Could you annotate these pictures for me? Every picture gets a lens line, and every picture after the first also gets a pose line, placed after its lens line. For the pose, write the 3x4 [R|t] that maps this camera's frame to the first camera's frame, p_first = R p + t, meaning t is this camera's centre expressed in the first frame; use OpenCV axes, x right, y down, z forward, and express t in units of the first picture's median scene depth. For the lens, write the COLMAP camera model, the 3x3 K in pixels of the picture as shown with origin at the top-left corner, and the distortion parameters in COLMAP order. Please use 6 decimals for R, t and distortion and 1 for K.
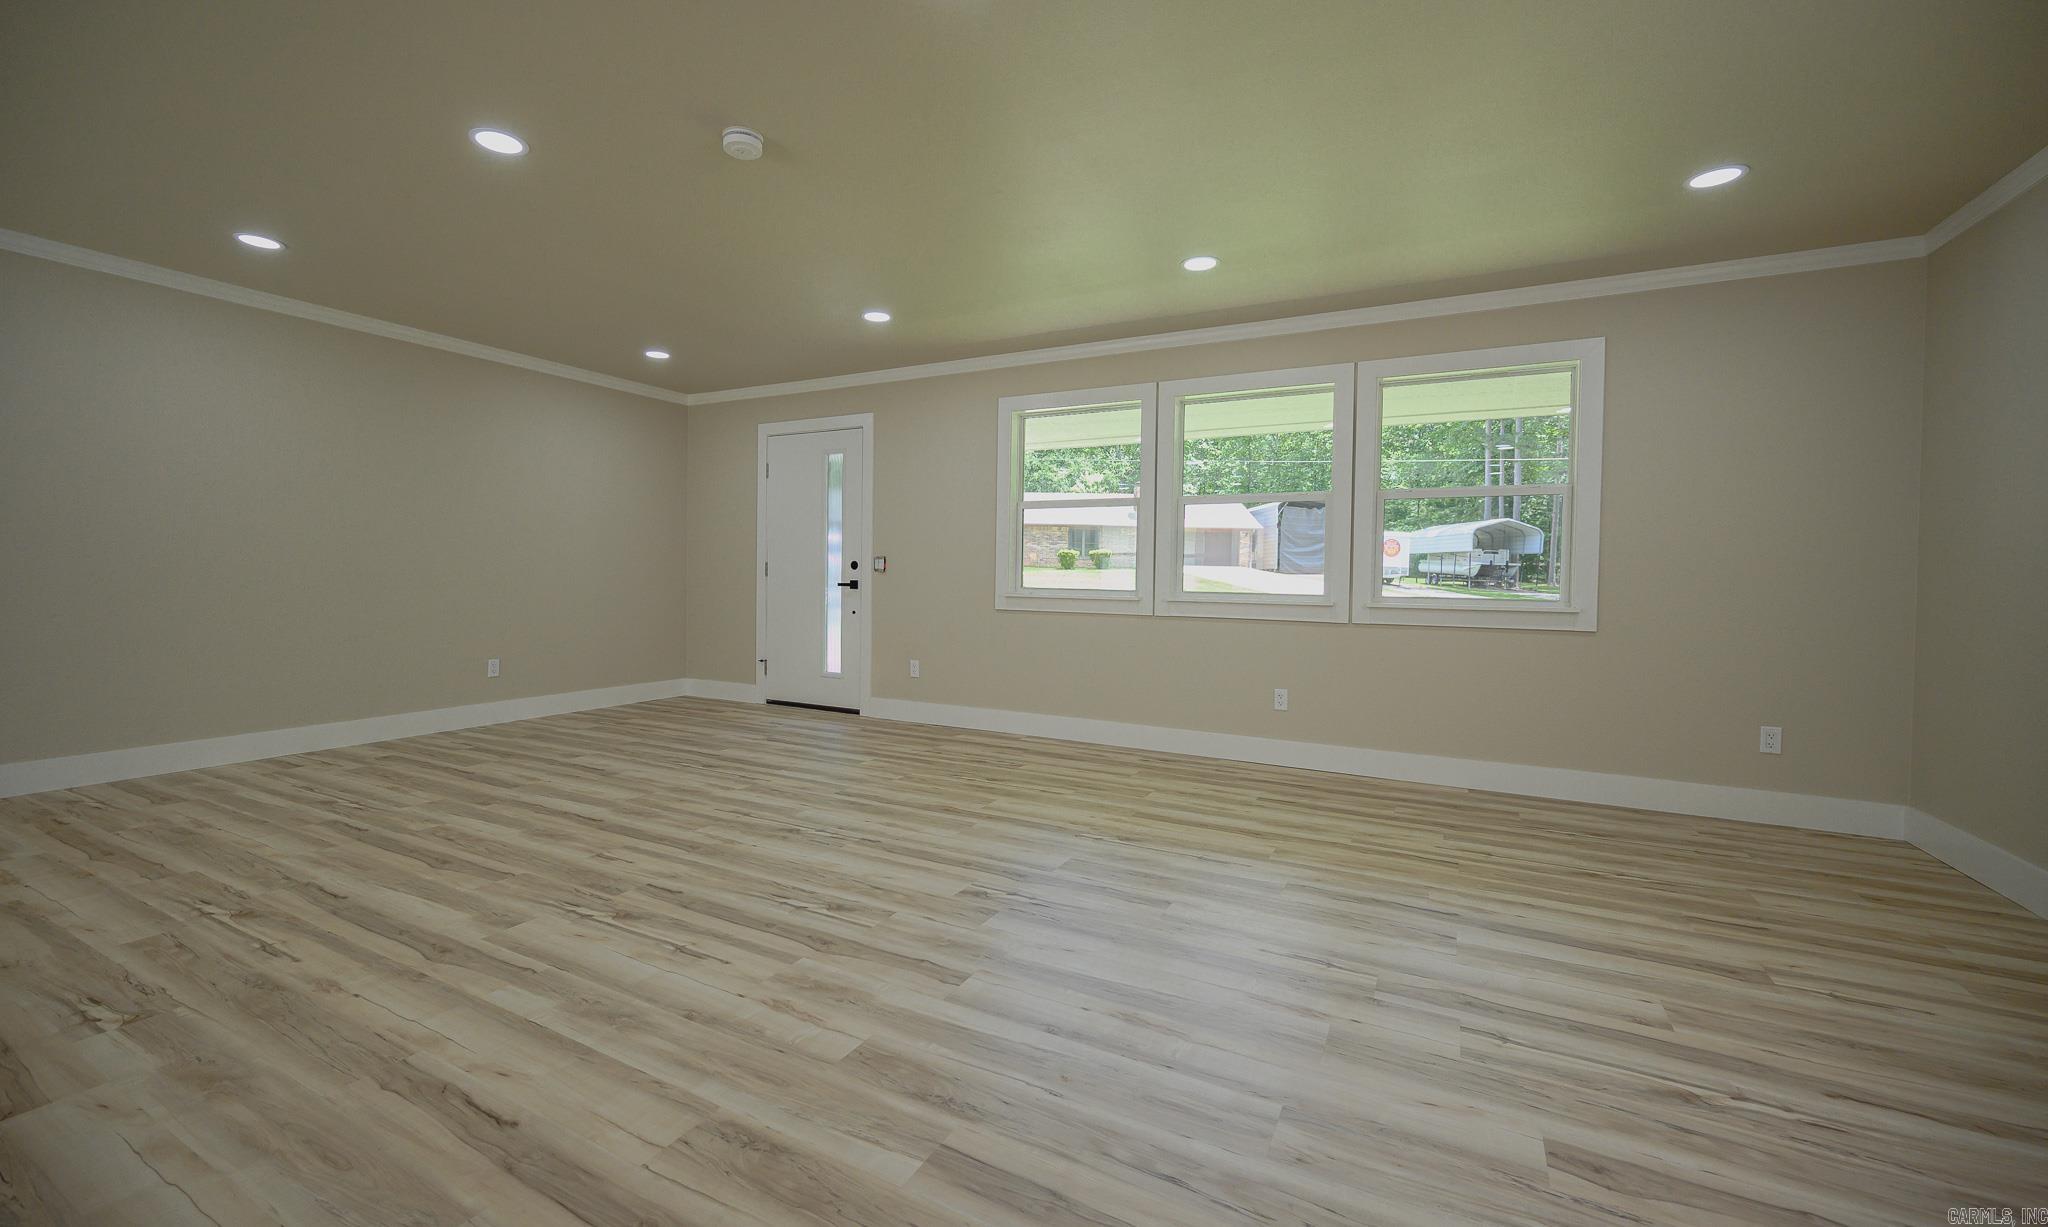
lens RADIAL K [[833.0, 0, 1000.6], [0, 833.0, 590.7], [0, 0, 1]] dist [-0.002307, -0.000103]
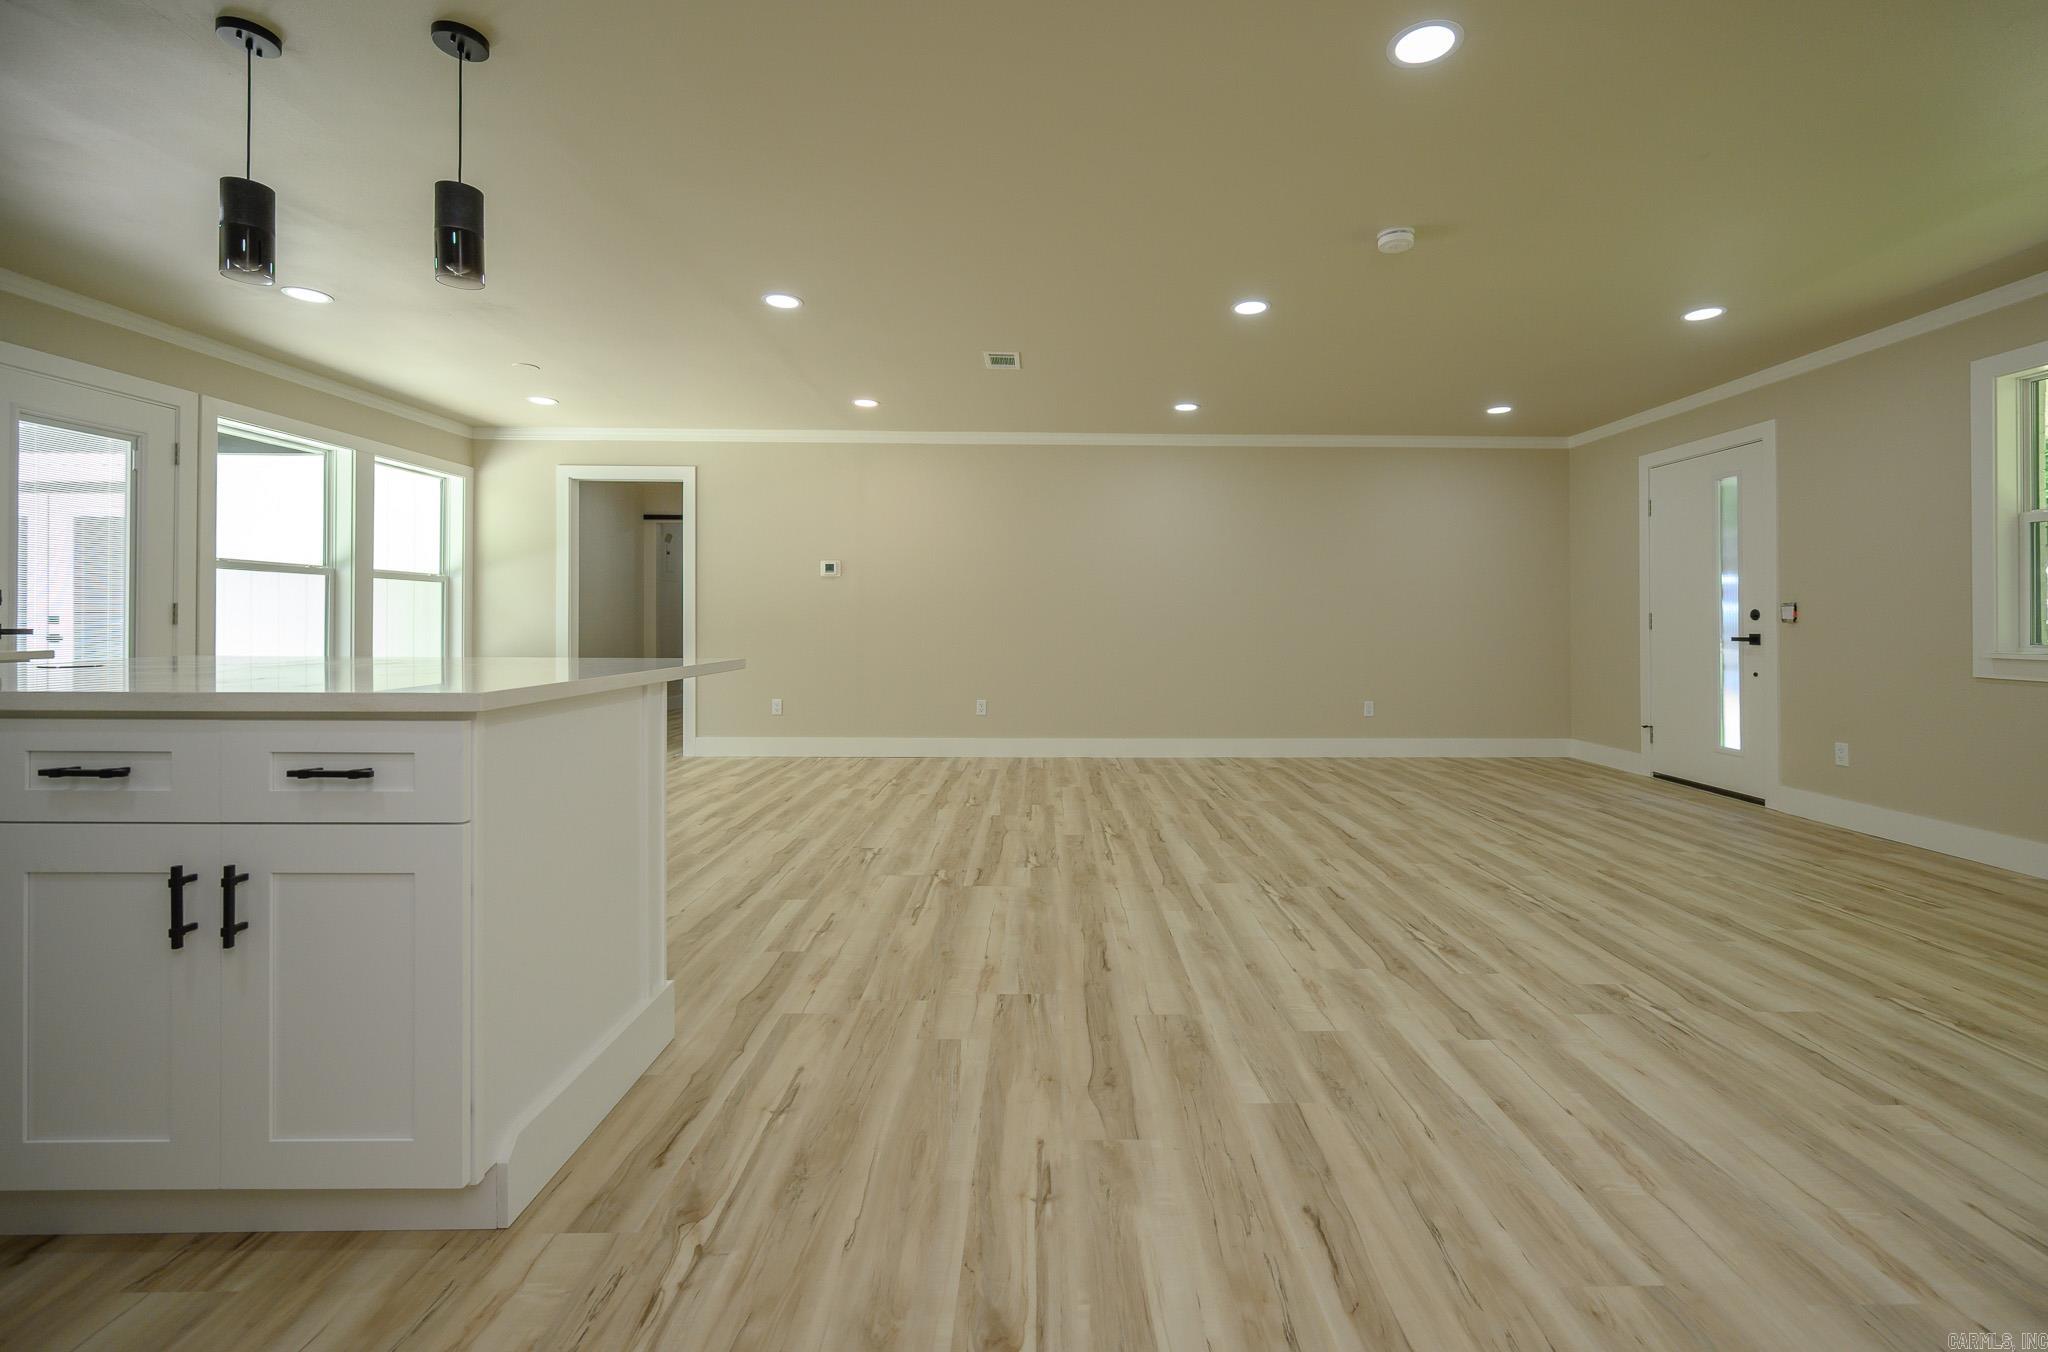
lens RADIAL K [[869.5, 0, 1059.8], [0, 869.5, 617.0], [0, 0, 1]] dist [0.001074, -0.003788]
pose [[0.495352, -0.015979, -0.868546, 0.486150], [-0.013917, 0.999557, -0.026326, 0.005539], [0.868581, 0.025128, 0.494910, 0.043380]]
